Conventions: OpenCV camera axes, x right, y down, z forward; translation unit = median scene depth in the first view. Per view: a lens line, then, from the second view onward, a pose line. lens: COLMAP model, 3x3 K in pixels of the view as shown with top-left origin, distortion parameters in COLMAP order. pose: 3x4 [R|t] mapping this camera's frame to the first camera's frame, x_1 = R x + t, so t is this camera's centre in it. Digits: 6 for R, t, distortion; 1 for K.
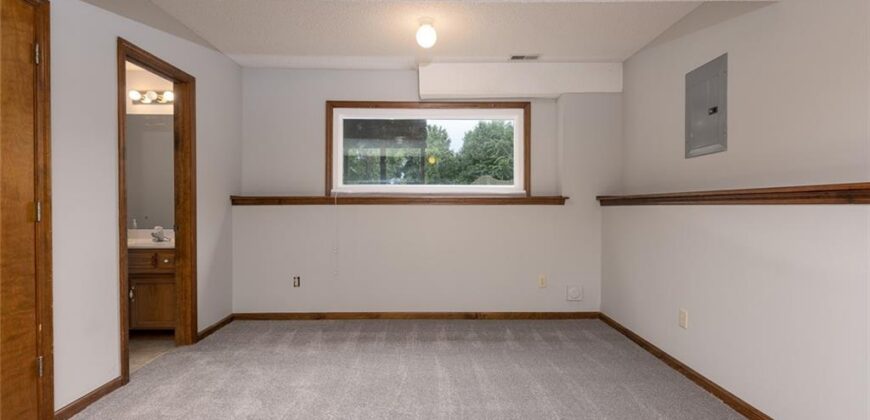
lens RADIAL K [[384.9, 0, 436.2], [0, 384.9, 210.9], [0, 0, 1]] dist [0.008655, 0.000057]
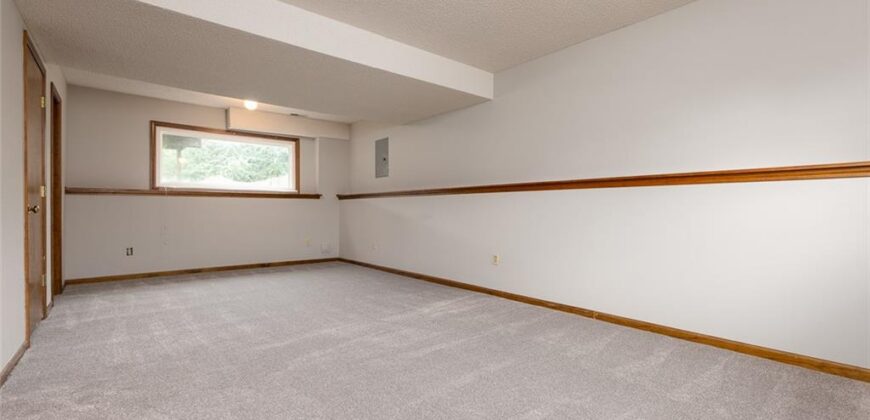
lens RADIAL K [[384.9, 0, 439.2], [0, 384.9, 215.7], [0, 0, 1]] dist [0.008655, 0.000057]
pose [[0.771995, -0.007897, 0.635580, -0.369708], [0.007182, 0.999967, 0.003700, 0.057627], [-0.635588, 0.001708, 0.772026, -0.721904]]
